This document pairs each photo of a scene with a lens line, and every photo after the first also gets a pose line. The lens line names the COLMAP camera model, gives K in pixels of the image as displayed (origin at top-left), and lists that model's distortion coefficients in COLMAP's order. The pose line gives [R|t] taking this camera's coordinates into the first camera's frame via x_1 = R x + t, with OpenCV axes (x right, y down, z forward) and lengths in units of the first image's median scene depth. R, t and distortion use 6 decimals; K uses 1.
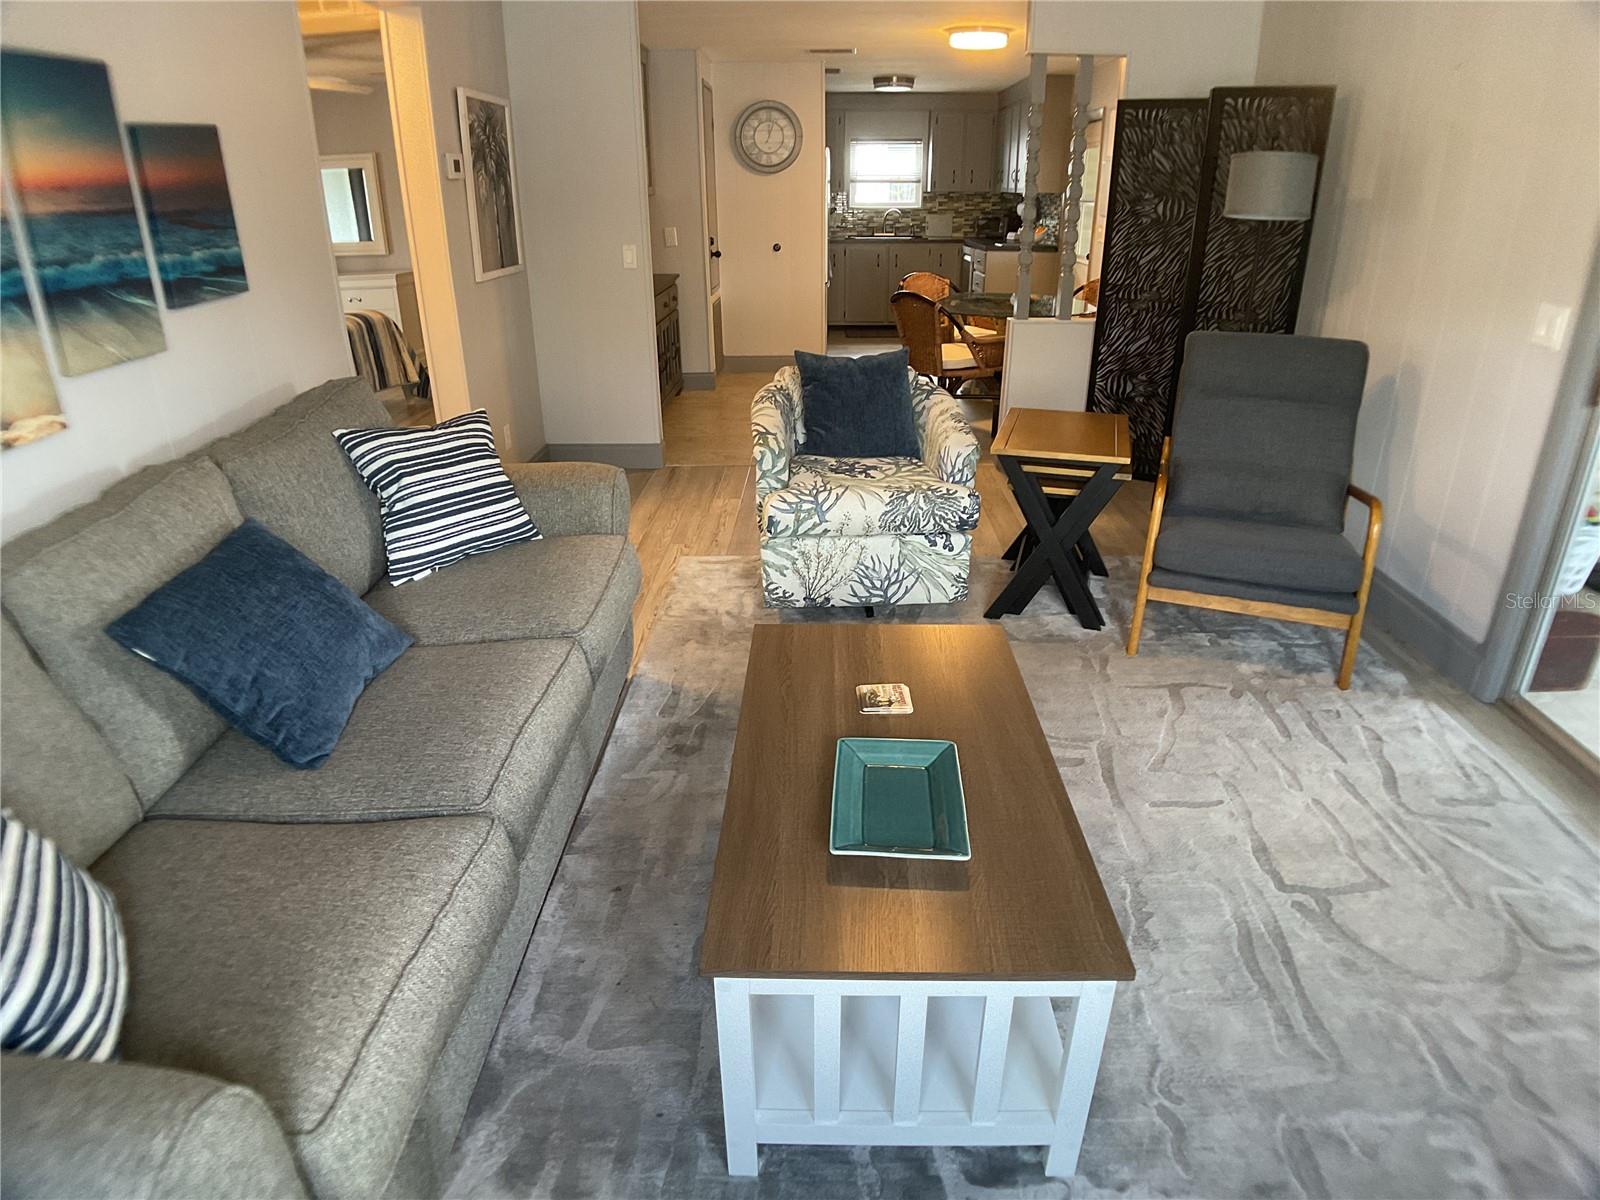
lens RADIAL K [[919.9, 0, 788.2], [0, 919.9, 604.6], [0, 0, 1]] dist [-0.074226, -0.010346]
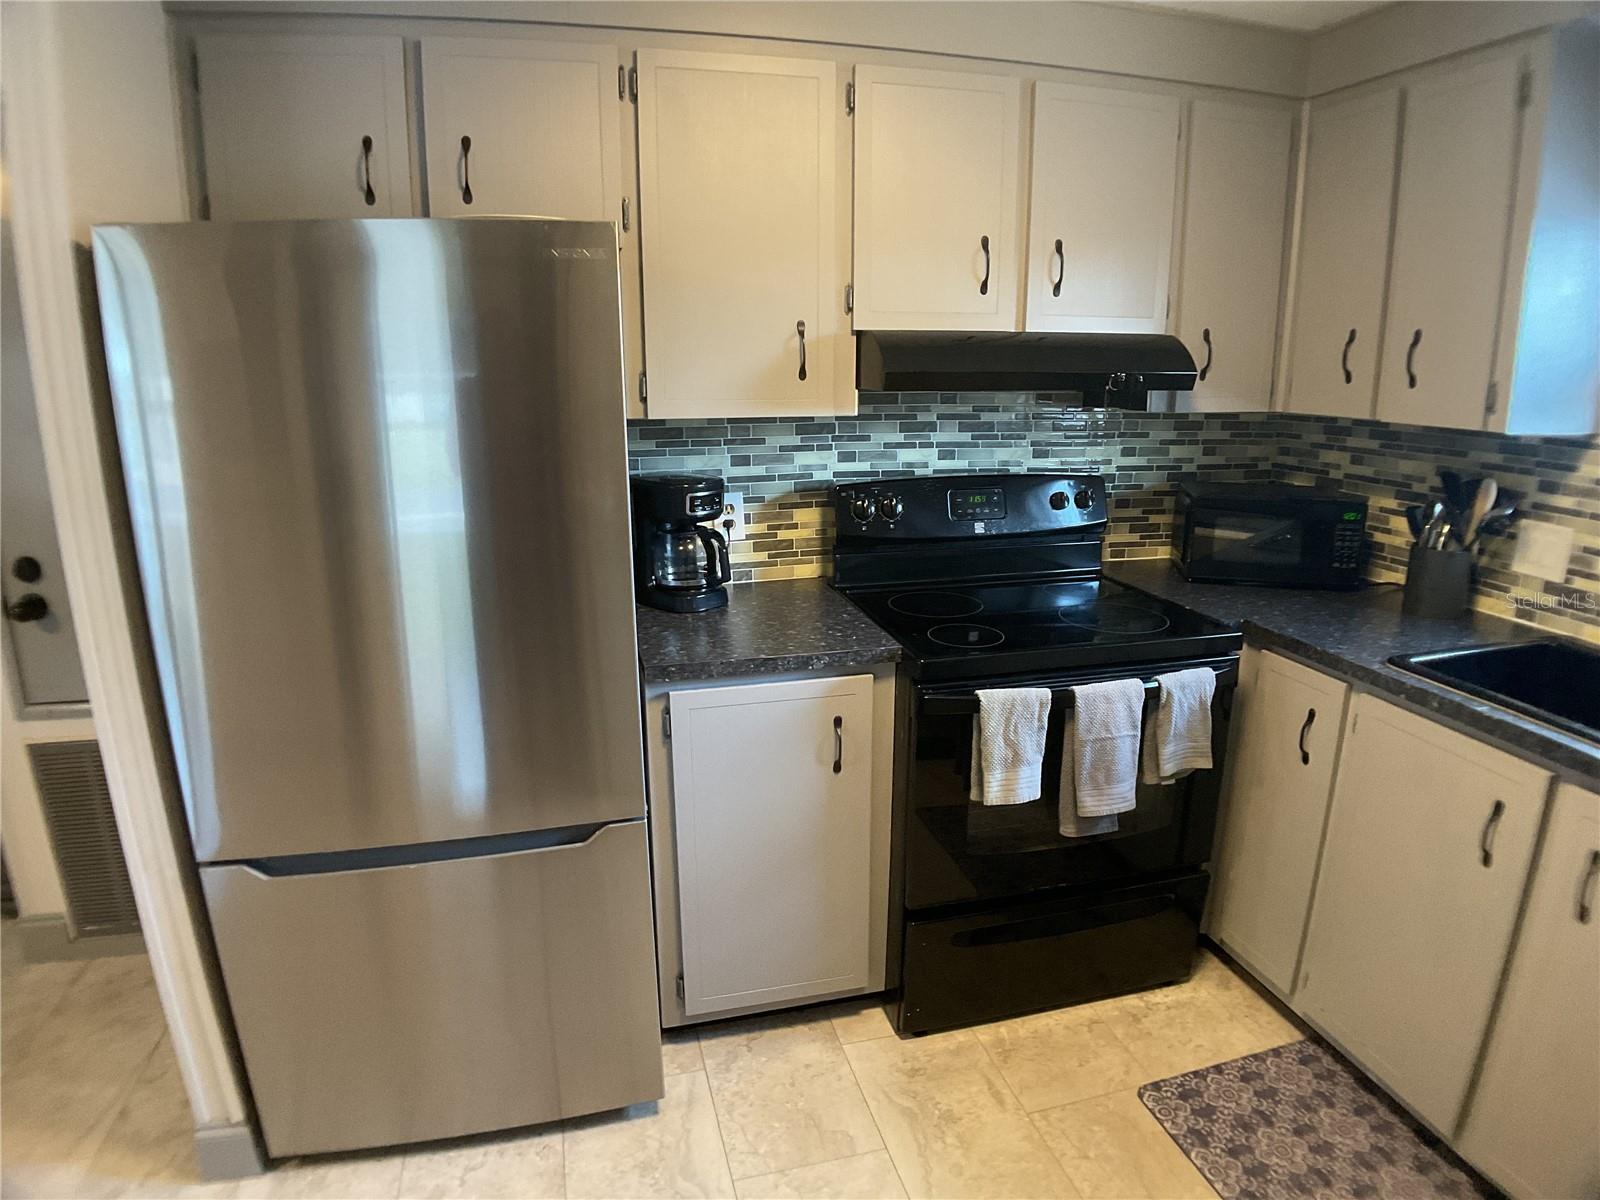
lens RADIAL K [[919.9, 0, 797.7], [0, 919.9, 594.5], [0, 0, 1]] dist [-0.074226, -0.010346]
pose [[0.293097, 0.247129, -0.923592, 0.578941], [-0.400260, 0.909004, 0.116205, -1.117536], [0.868266, 0.335618, 0.365342, 2.353824]]
